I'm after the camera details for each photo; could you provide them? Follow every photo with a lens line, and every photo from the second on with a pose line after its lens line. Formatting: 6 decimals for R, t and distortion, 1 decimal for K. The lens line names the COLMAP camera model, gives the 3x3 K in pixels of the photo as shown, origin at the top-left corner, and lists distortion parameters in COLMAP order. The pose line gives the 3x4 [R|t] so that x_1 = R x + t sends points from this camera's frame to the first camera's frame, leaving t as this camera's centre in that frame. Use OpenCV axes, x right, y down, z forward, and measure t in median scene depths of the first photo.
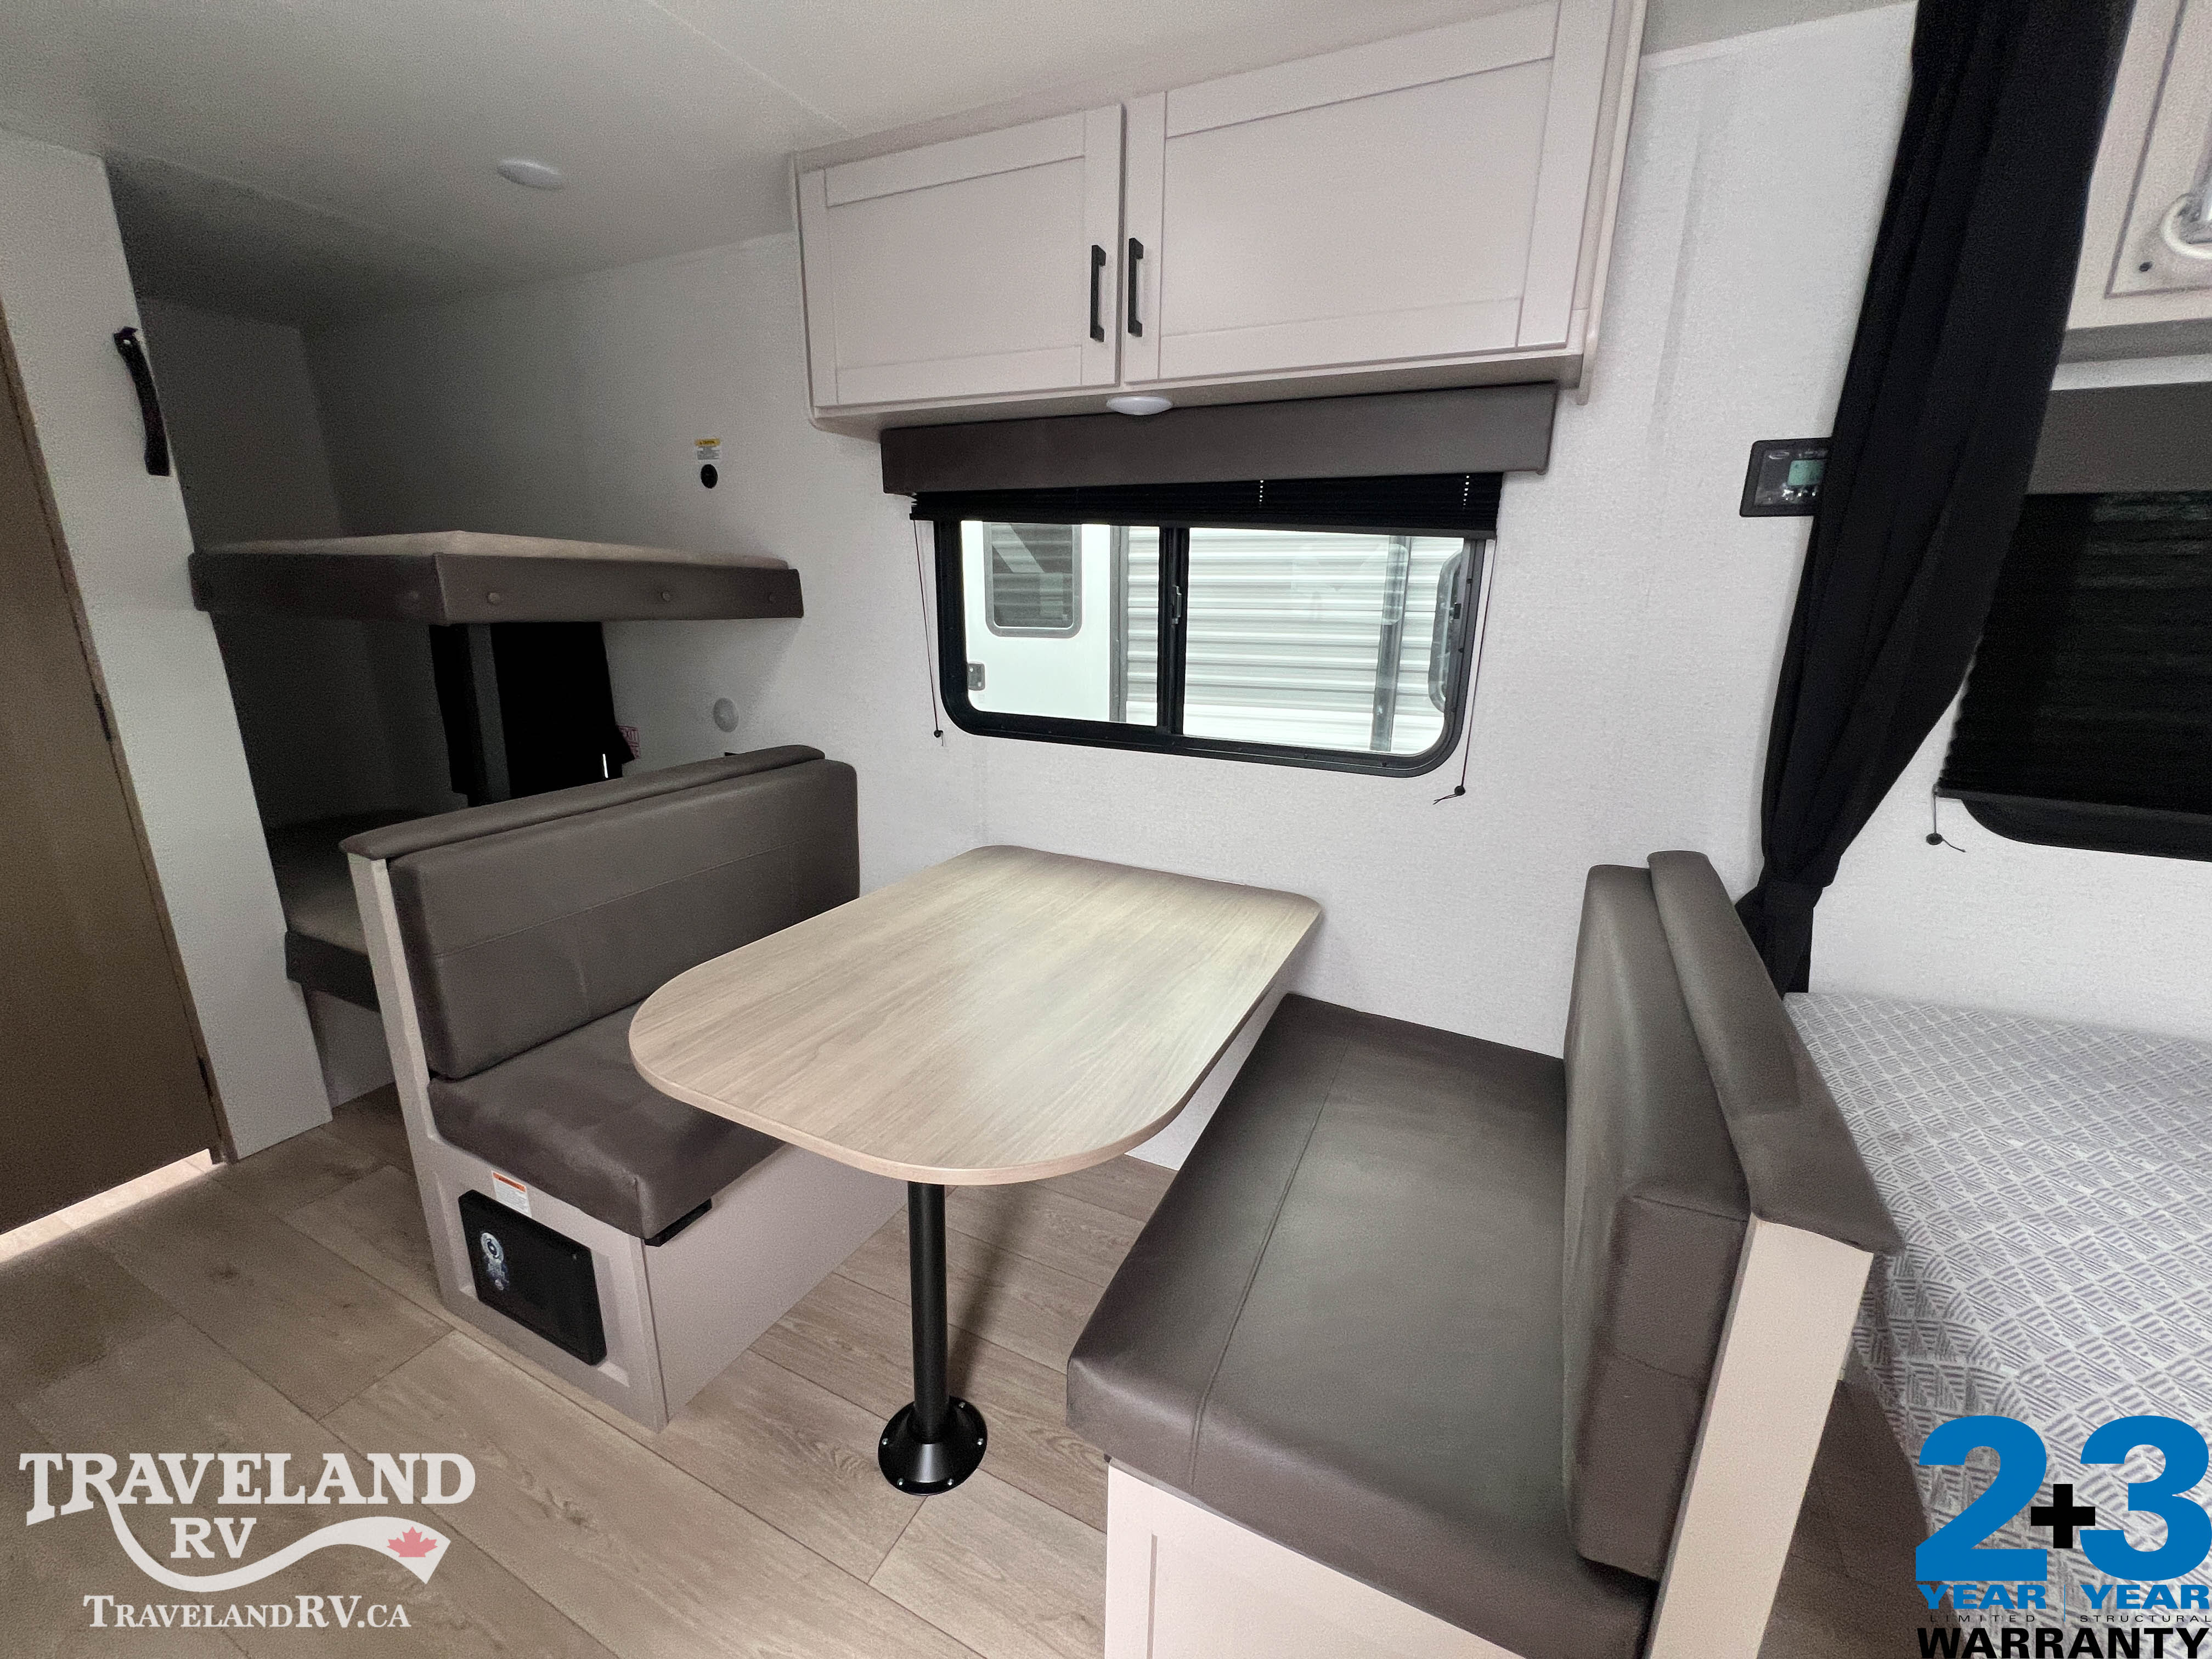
lens RADIAL K [[885.6, 0, 1104.8], [0, 885.6, 826.1], [0, 0, 1]] dist [-0.001962, -0.000134]
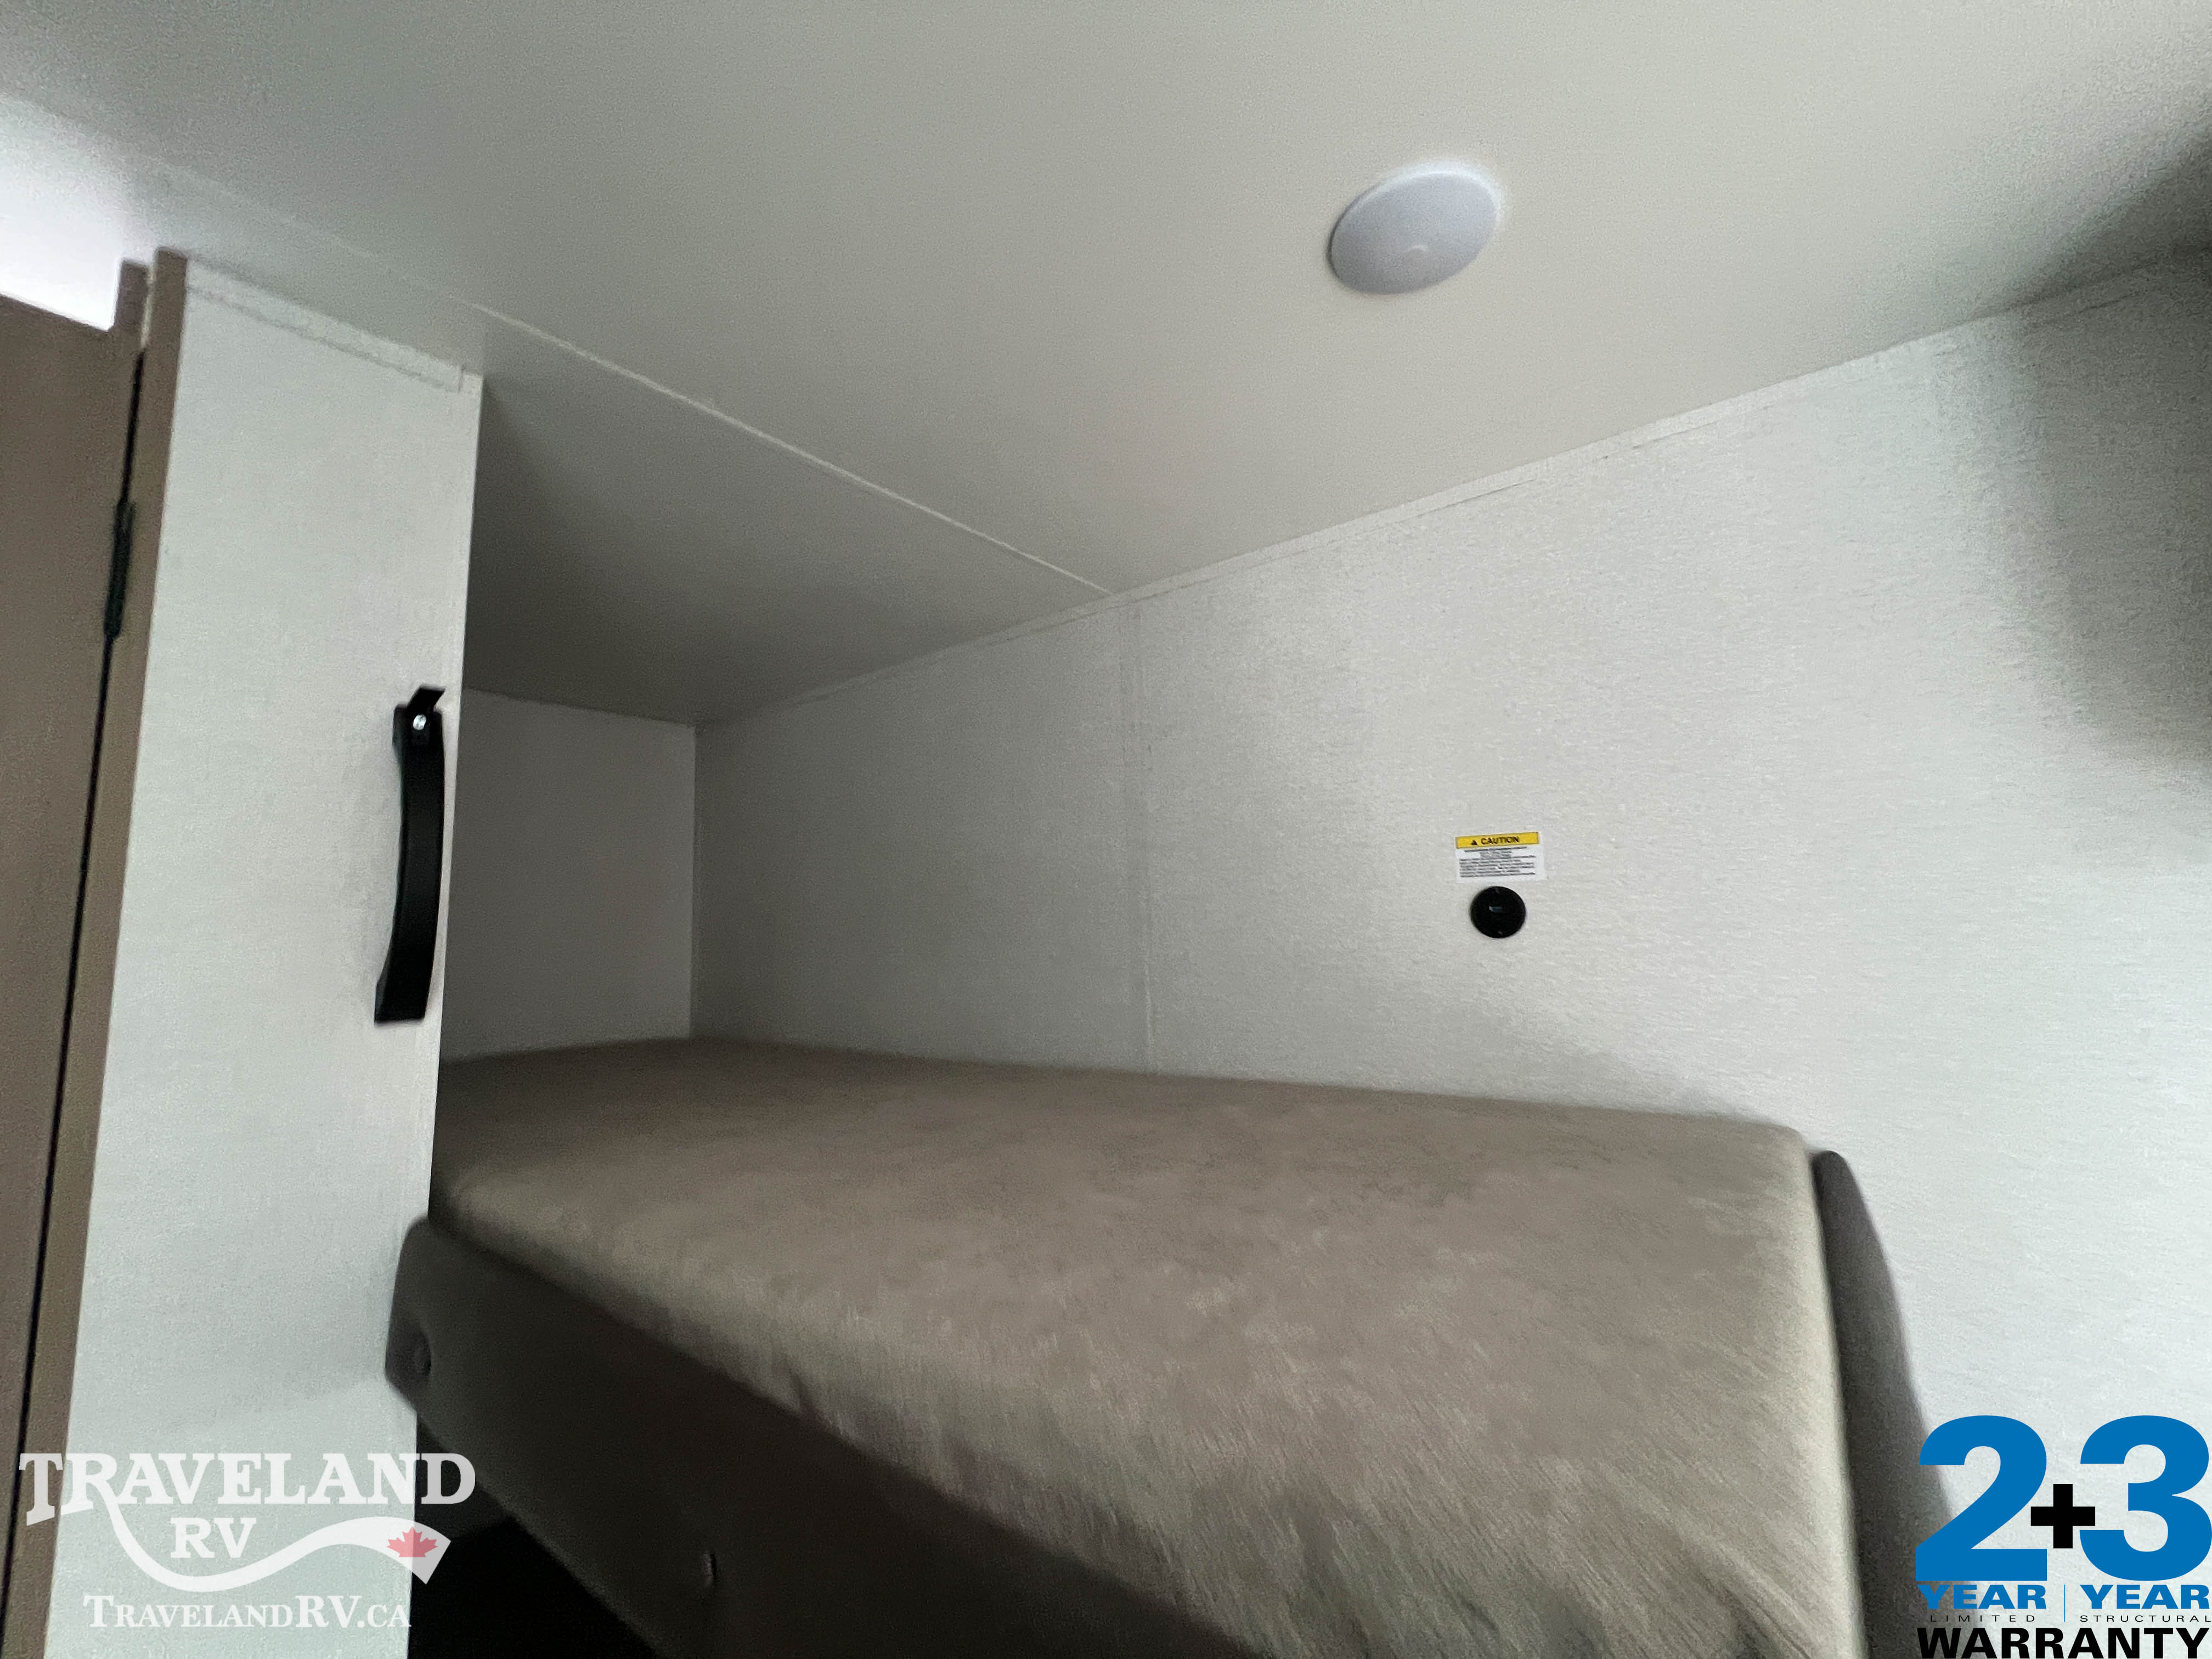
lens RADIAL K [[876.5, 0, 1102.3], [0, 876.5, 822.9], [0, 0, 1]] dist [0.000266, 0.000000]
pose [[0.975009, -0.067875, -0.211543, -0.622066], [-0.015794, 0.928601, -0.370743, -0.312171], [0.221603, 0.364819, 0.904323, 0.628009]]
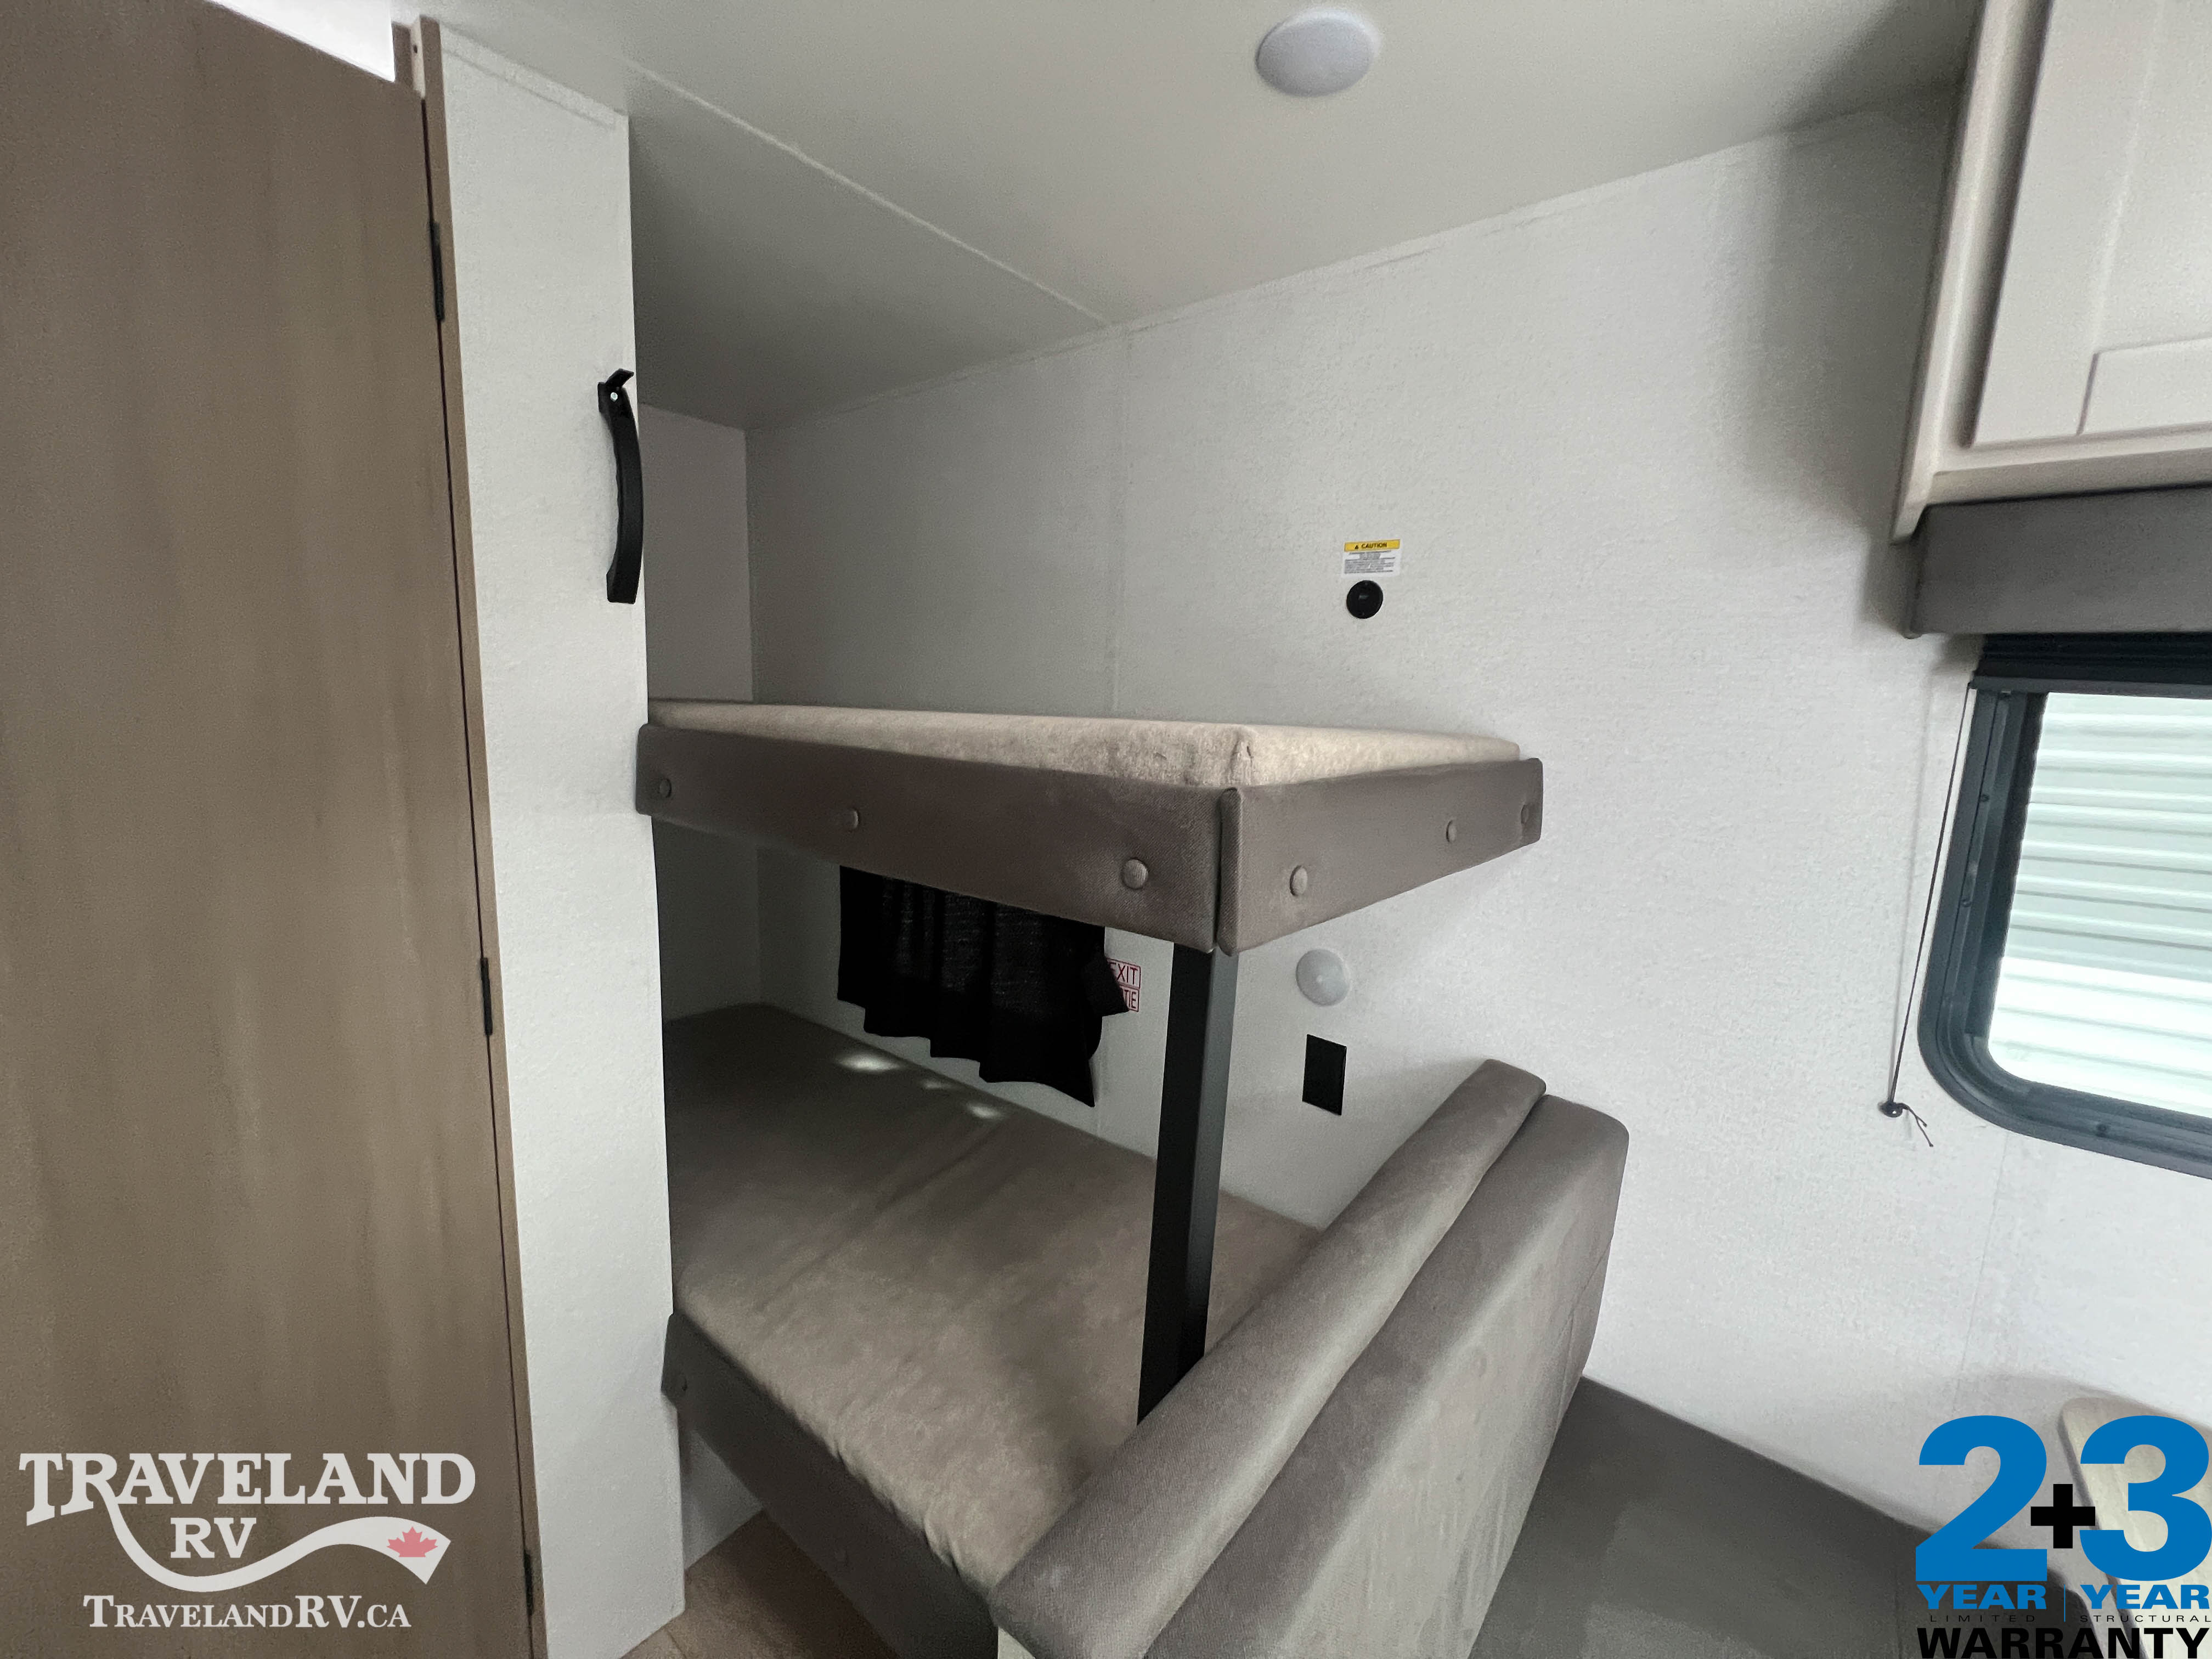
lens RADIAL K [[894.6, 0, 1110.4], [0, 894.6, 827.9], [0, 0, 1]] dist [-0.000415, -0.000100]
pose [[0.973410, 0.052073, -0.223074, -0.540274], [-0.079113, 0.990320, -0.114046, -0.179612], [0.214976, 0.128662, 0.968107, 0.446238]]
